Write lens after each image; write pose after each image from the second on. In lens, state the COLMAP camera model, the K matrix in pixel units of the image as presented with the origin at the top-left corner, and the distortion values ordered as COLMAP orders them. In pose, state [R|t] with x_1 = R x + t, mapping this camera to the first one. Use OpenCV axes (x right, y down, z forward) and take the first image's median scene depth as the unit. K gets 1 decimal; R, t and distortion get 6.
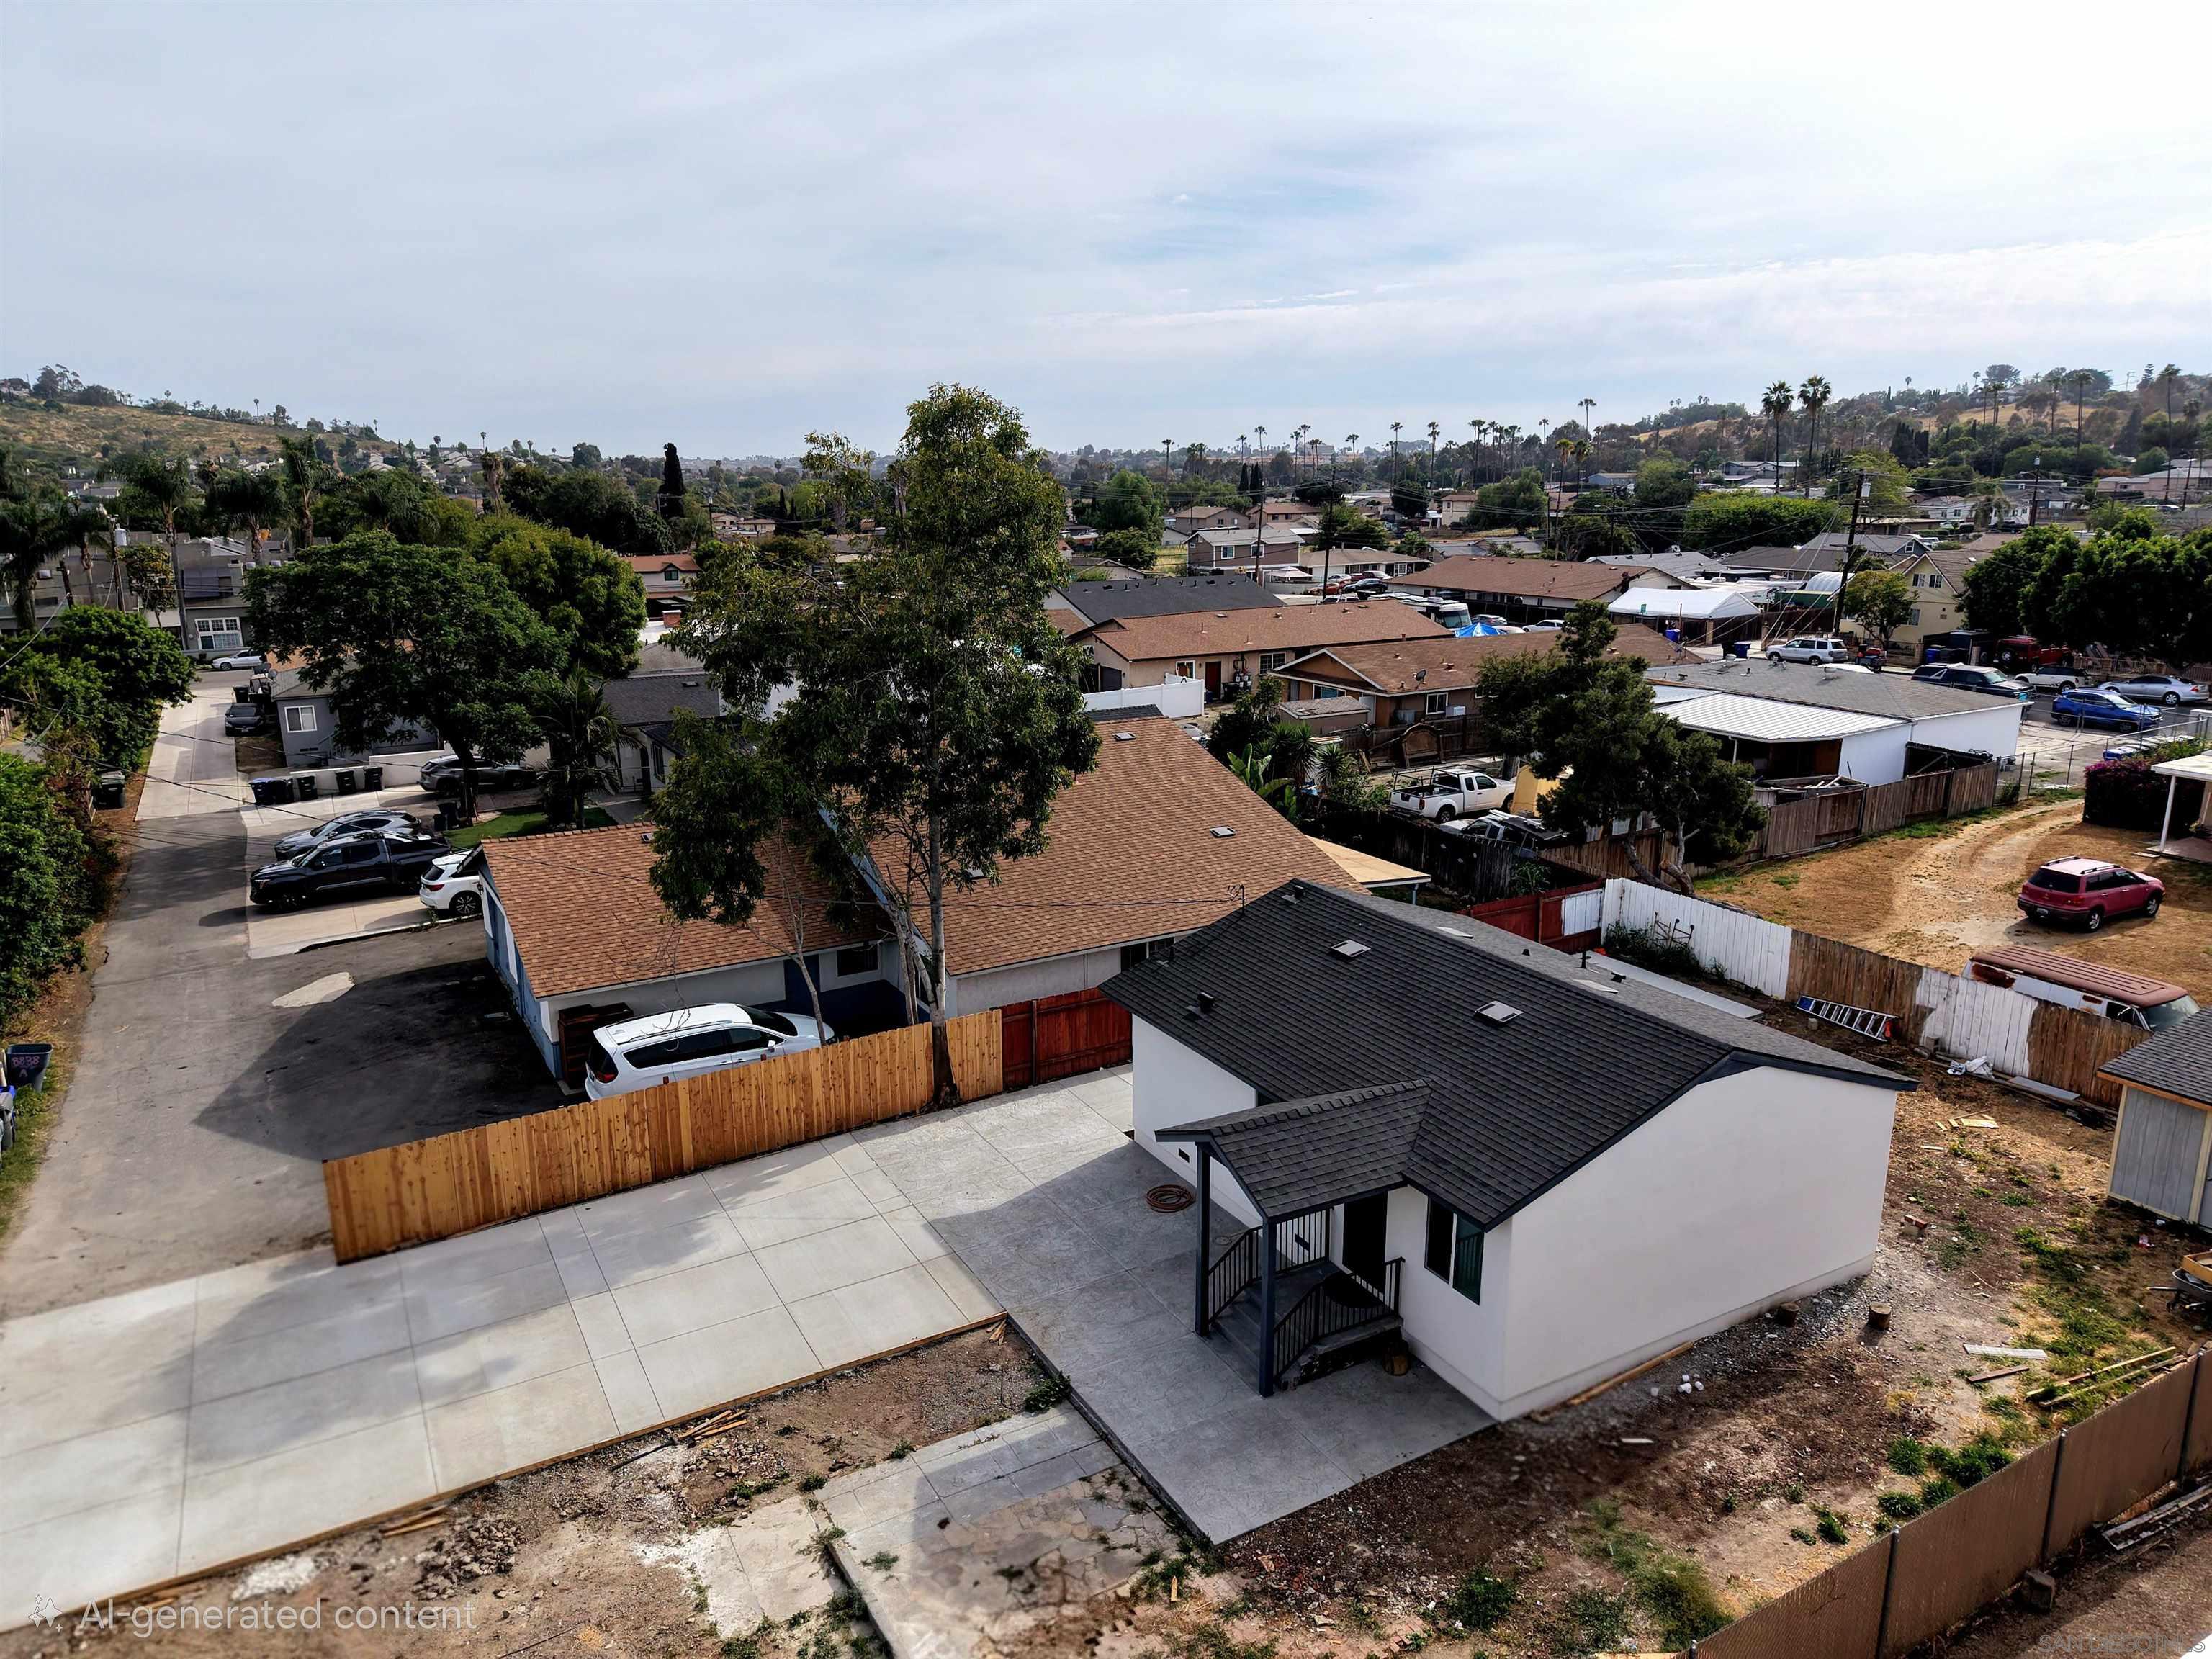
lens RADIAL K [[1461.9, 0, 1106.0], [0, 1461.9, 829.5], [0, 0, 1]] dist [0.002895, -0.000955]
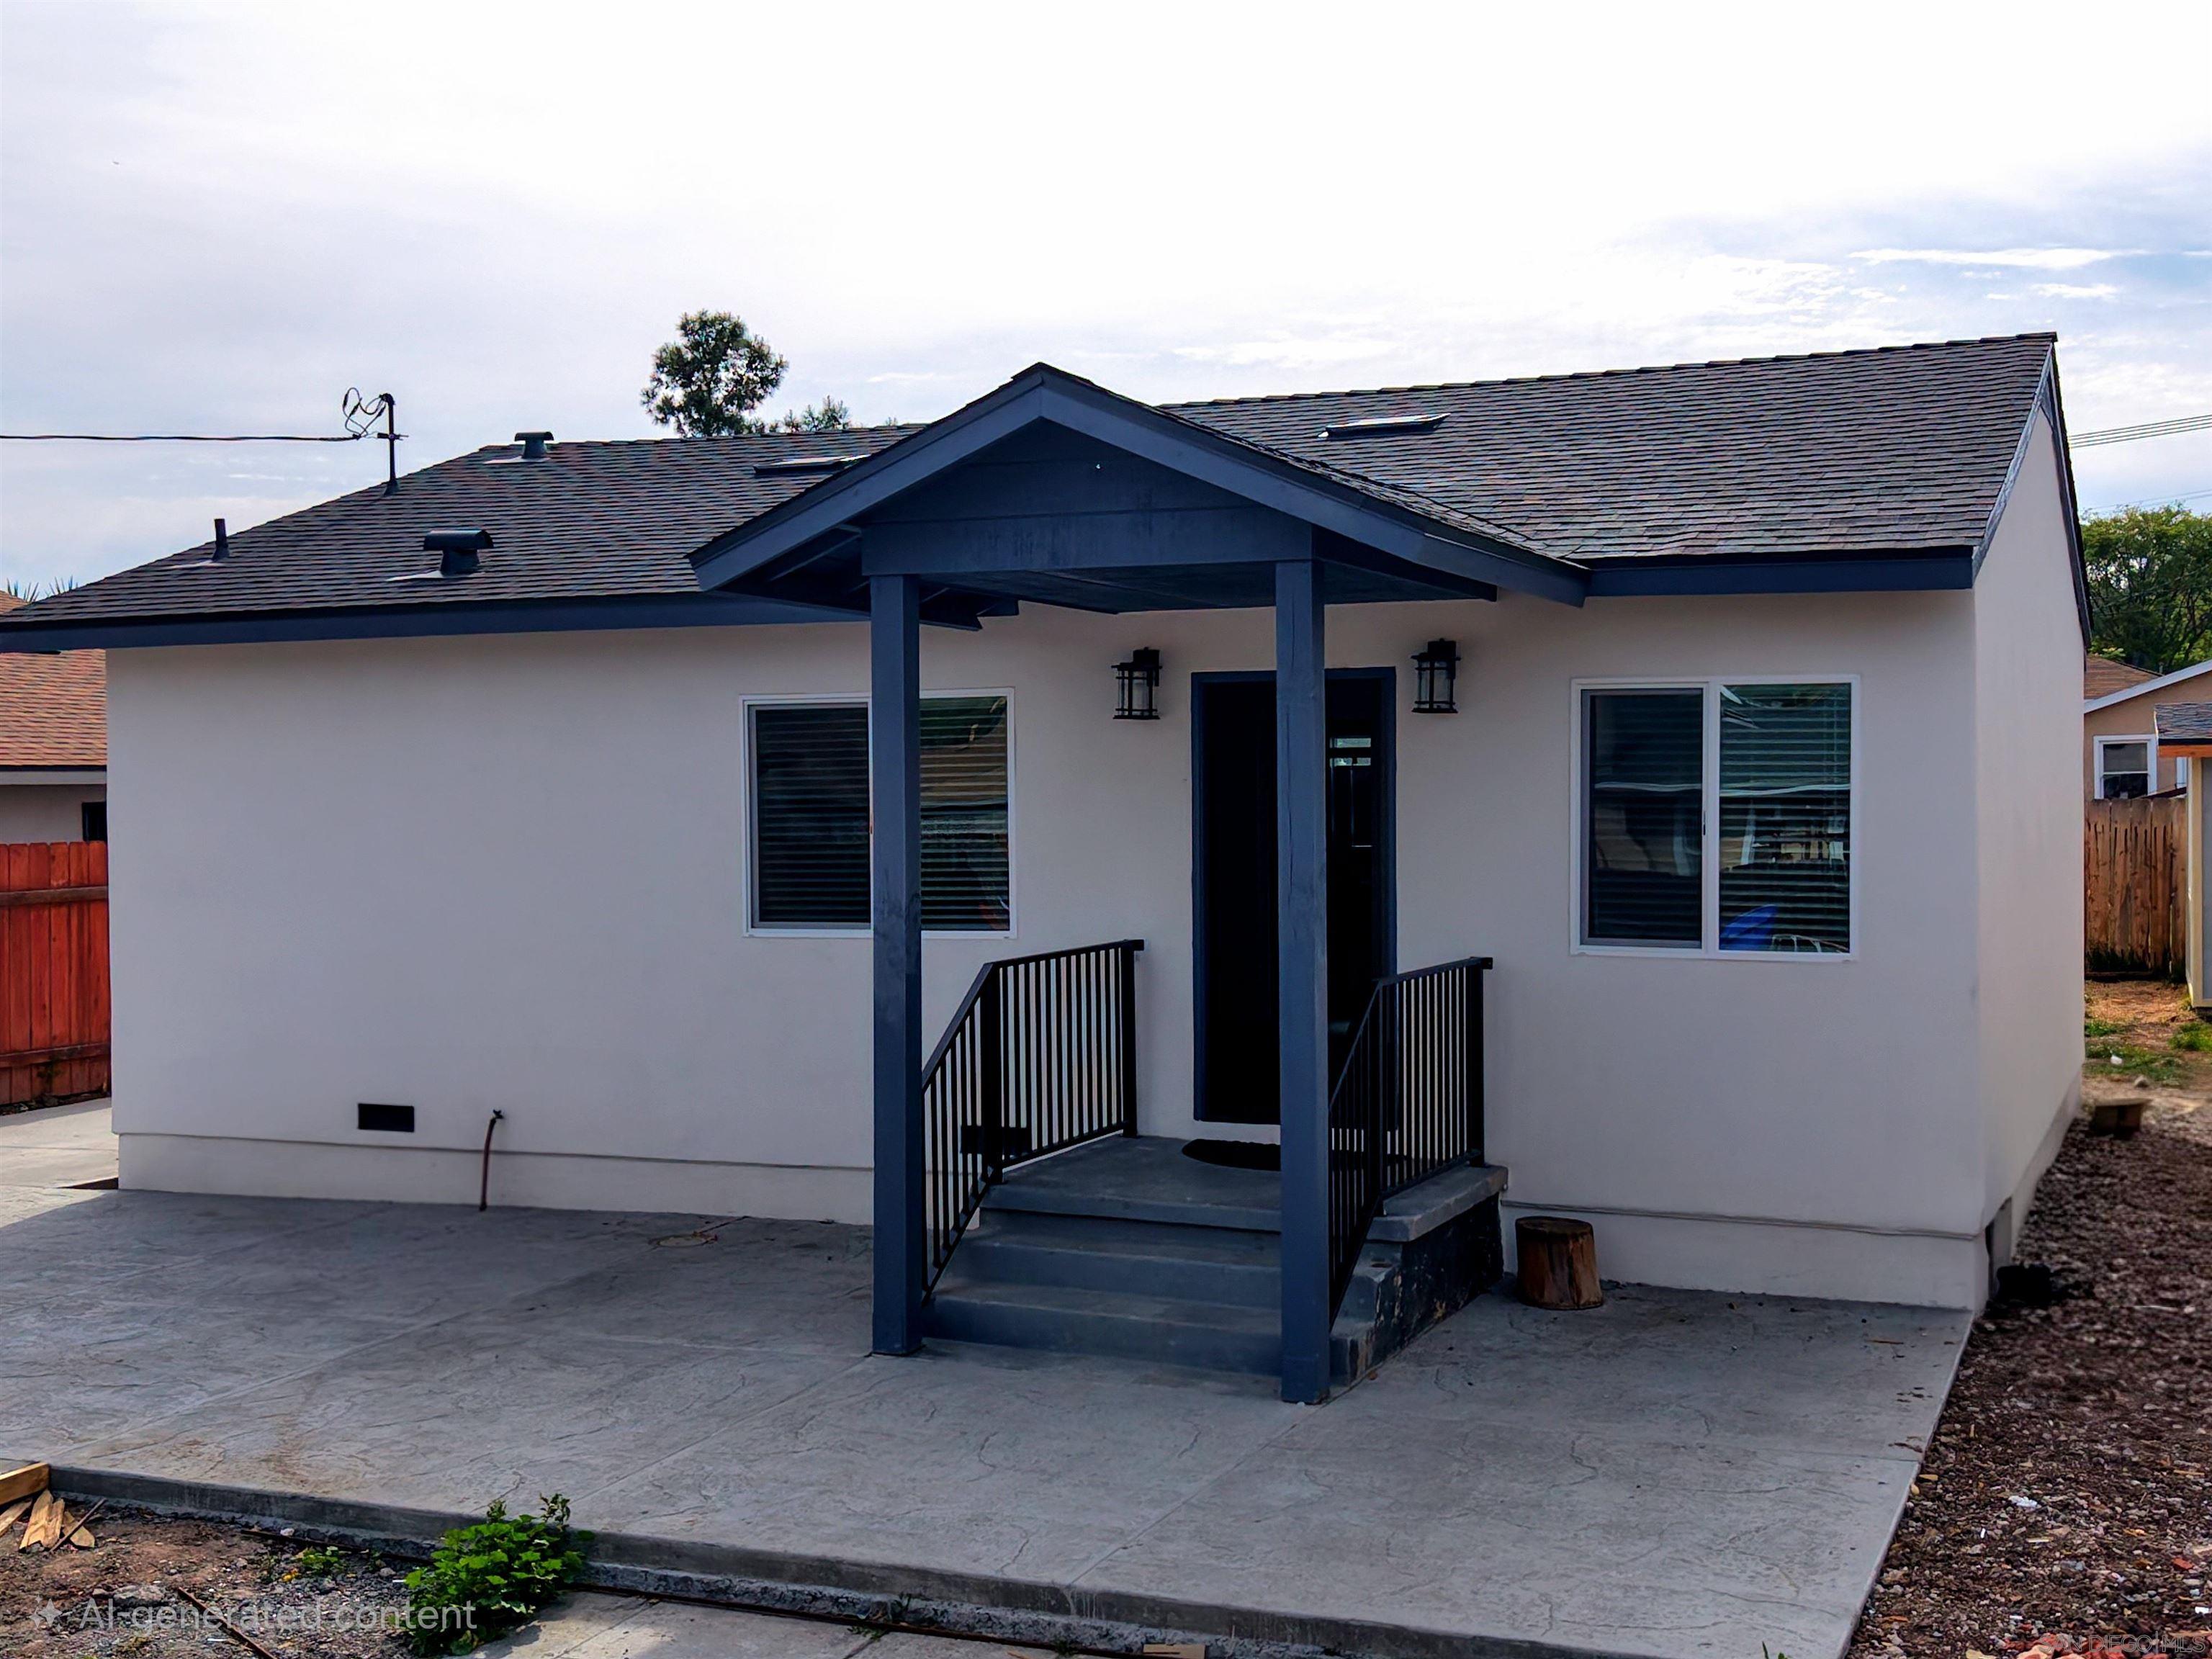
lens RADIAL K [[2581.6, 0, 1106.0], [0, 2581.6, 829.5], [0, 0, 1]] dist [0.167868, -0.474182]
pose [[0.783660, 0.000538, 0.621190, -0.192804], [0.141147, 0.973689, -0.178907, 0.342302], [-0.604942, 0.227882, 0.762965, 0.605374]]
